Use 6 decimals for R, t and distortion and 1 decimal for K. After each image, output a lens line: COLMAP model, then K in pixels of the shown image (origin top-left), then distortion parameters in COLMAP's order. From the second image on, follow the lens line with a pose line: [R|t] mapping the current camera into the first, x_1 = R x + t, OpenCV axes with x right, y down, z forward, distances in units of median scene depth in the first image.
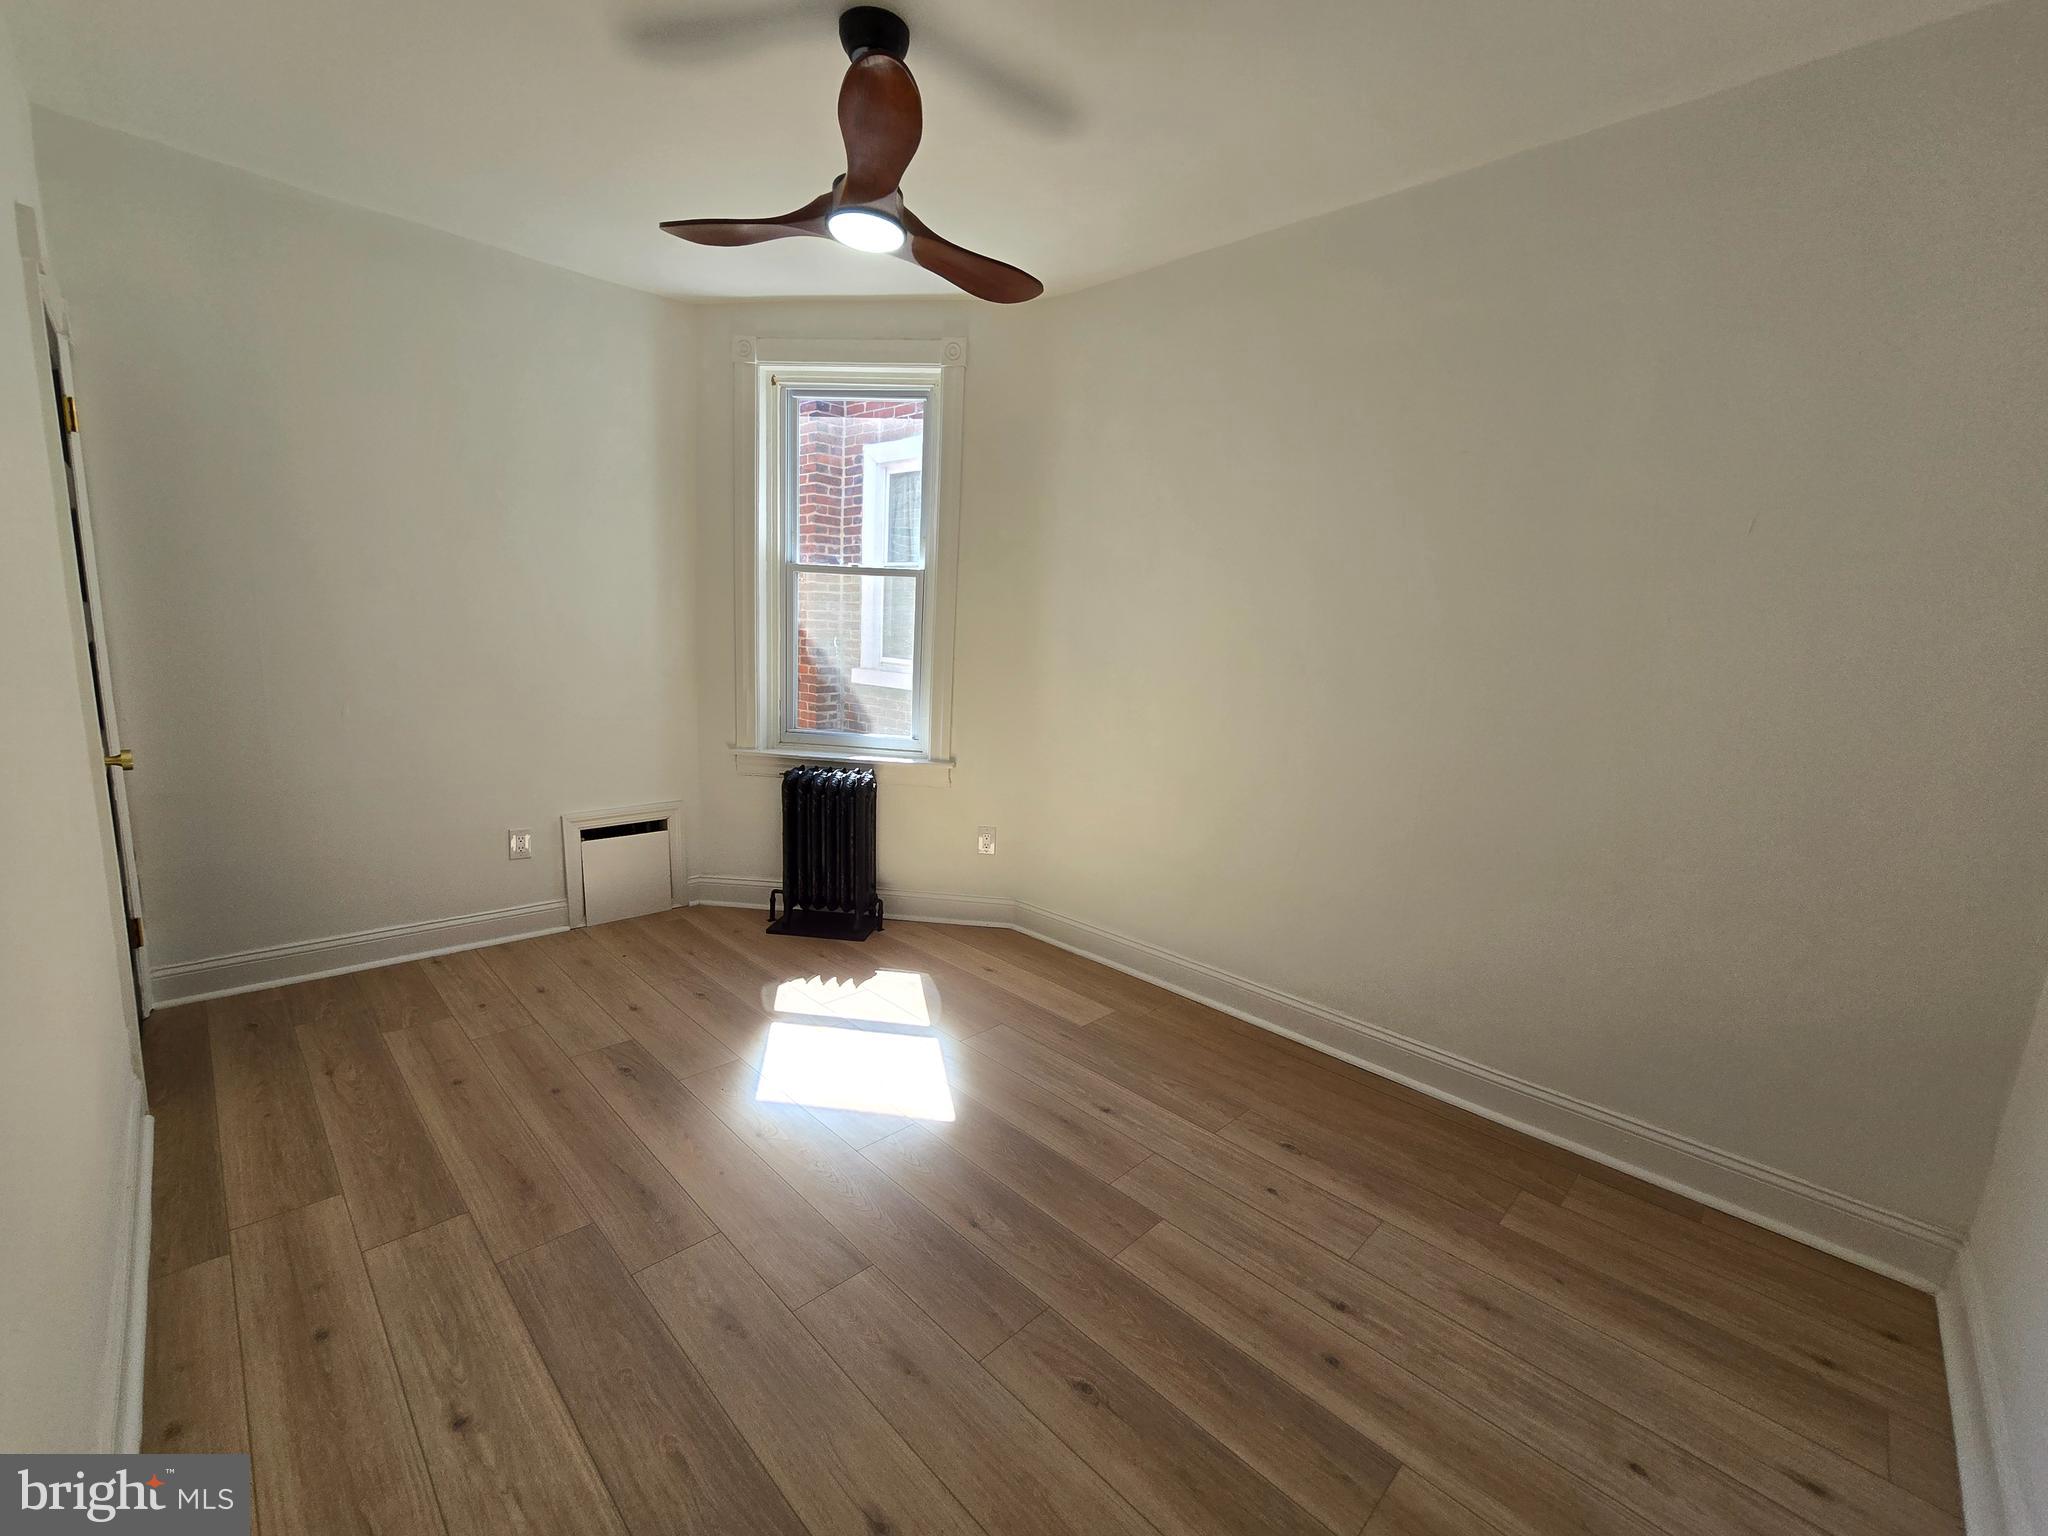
lens RADIAL K [[841.6, 0, 1020.6], [0, 841.6, 771.3], [0, 0, 1]] dist [-0.004798, 0.001201]
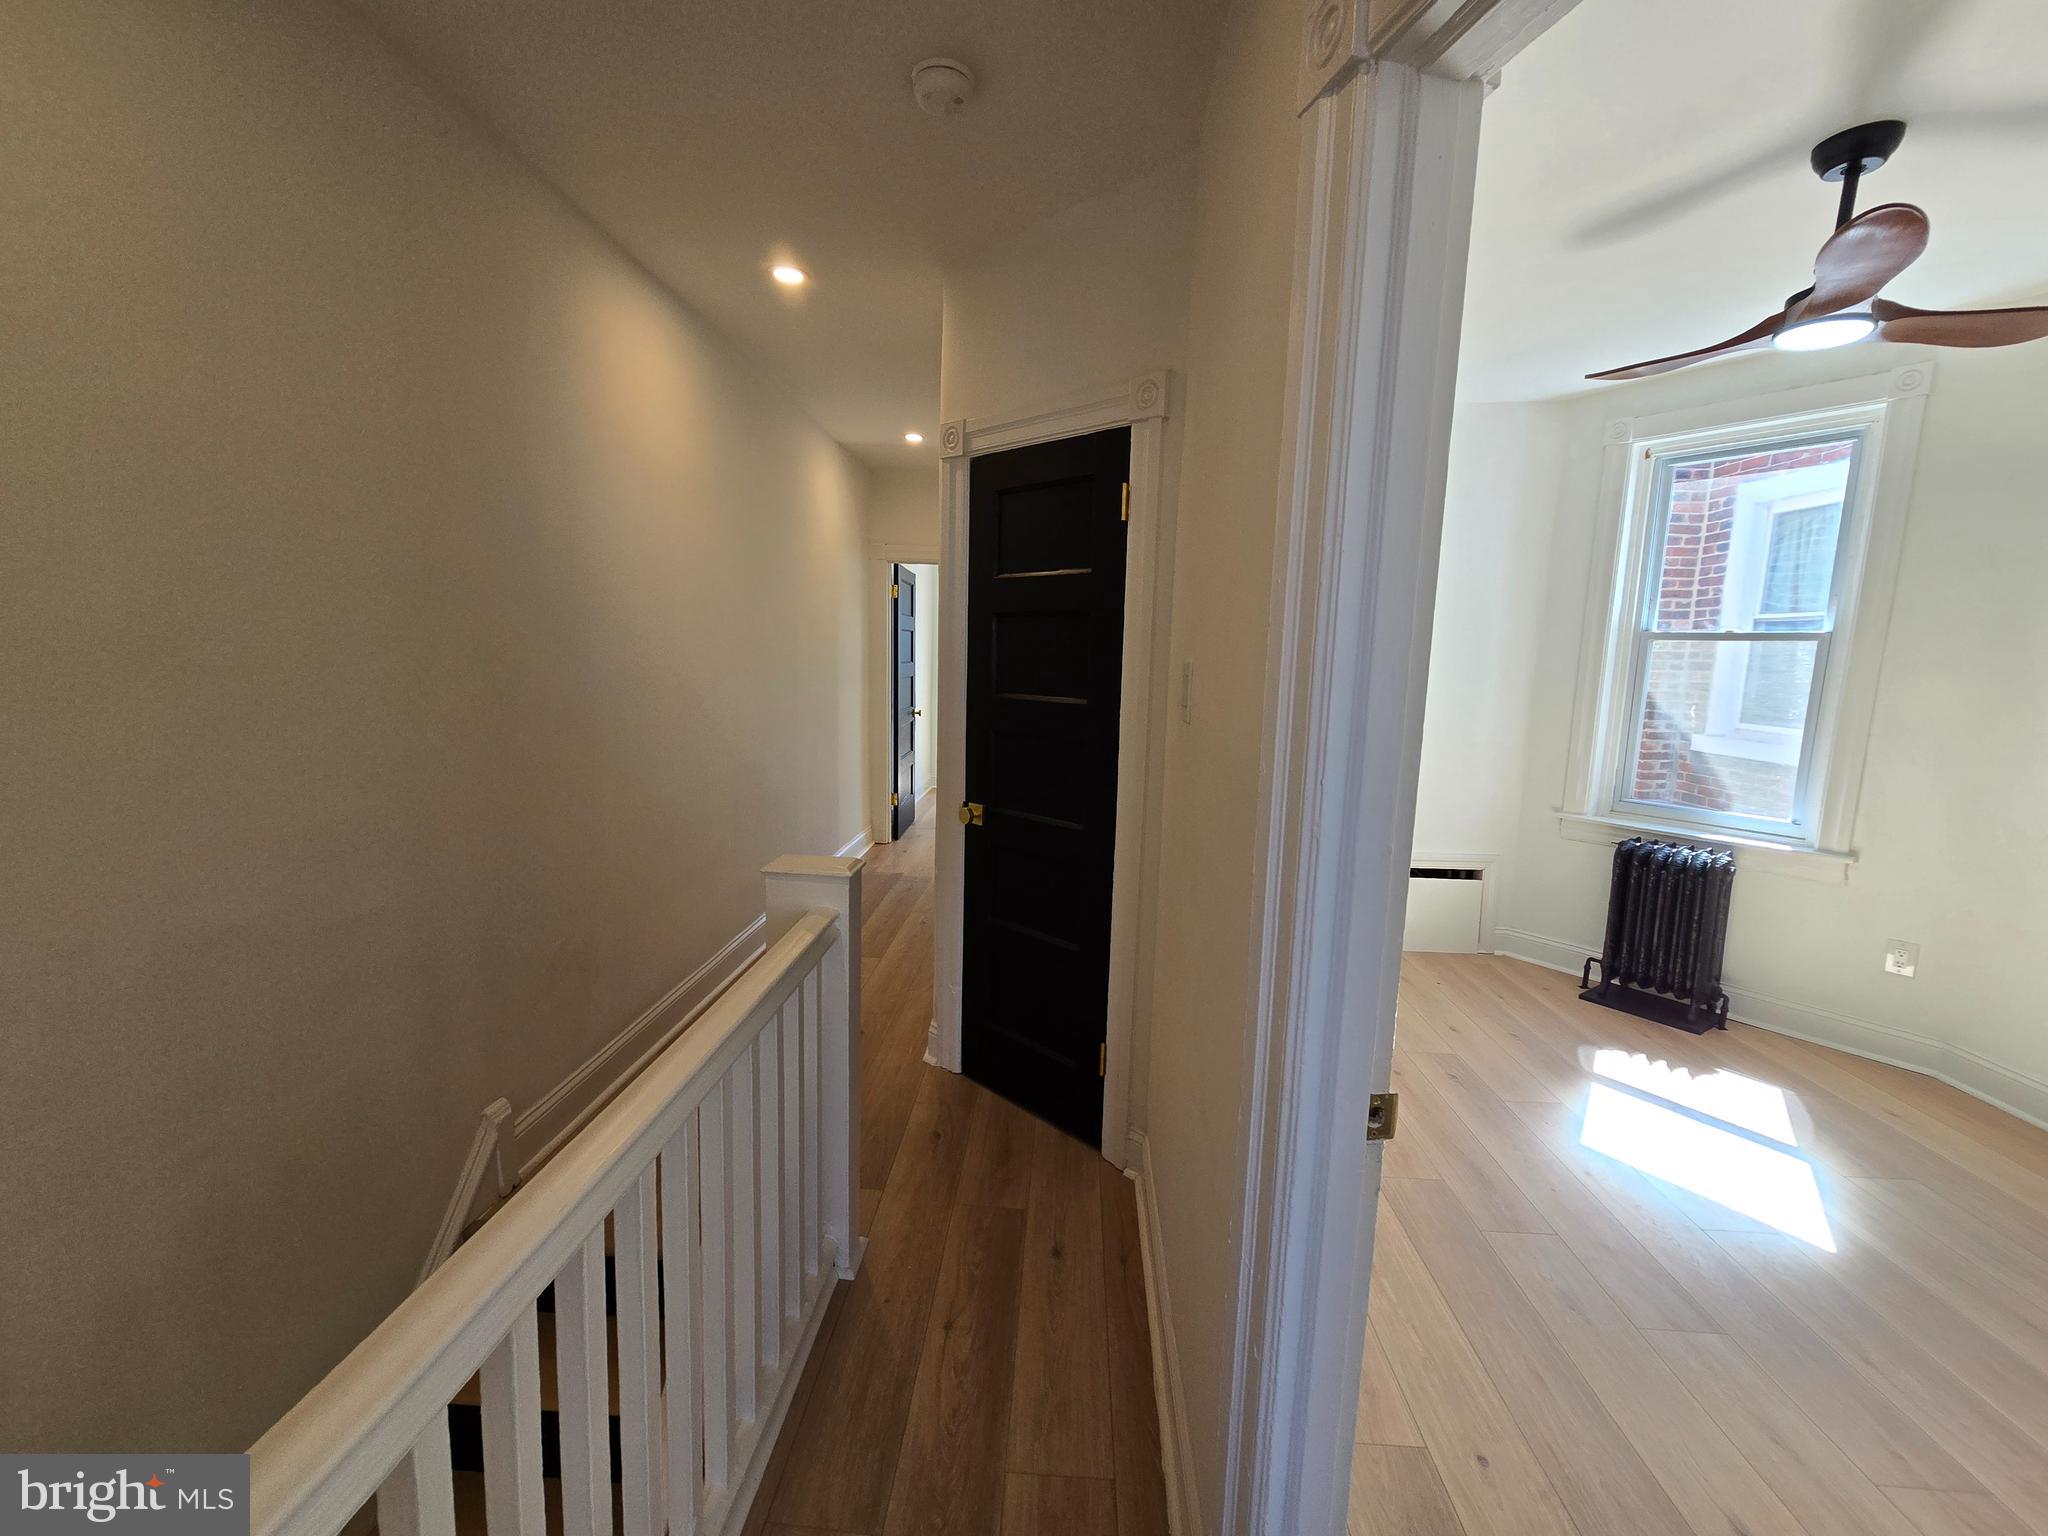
lens RADIAL K [[841.6, 0, 1028.3], [0, 841.6, 772.0], [0, 0, 1]] dist [-0.004798, 0.001201]
pose [[0.669672, 0.071283, -0.739228, -0.019195], [-0.113085, 0.993563, -0.006636, 0.004440], [0.733997, 0.088039, 0.673422, -0.180571]]
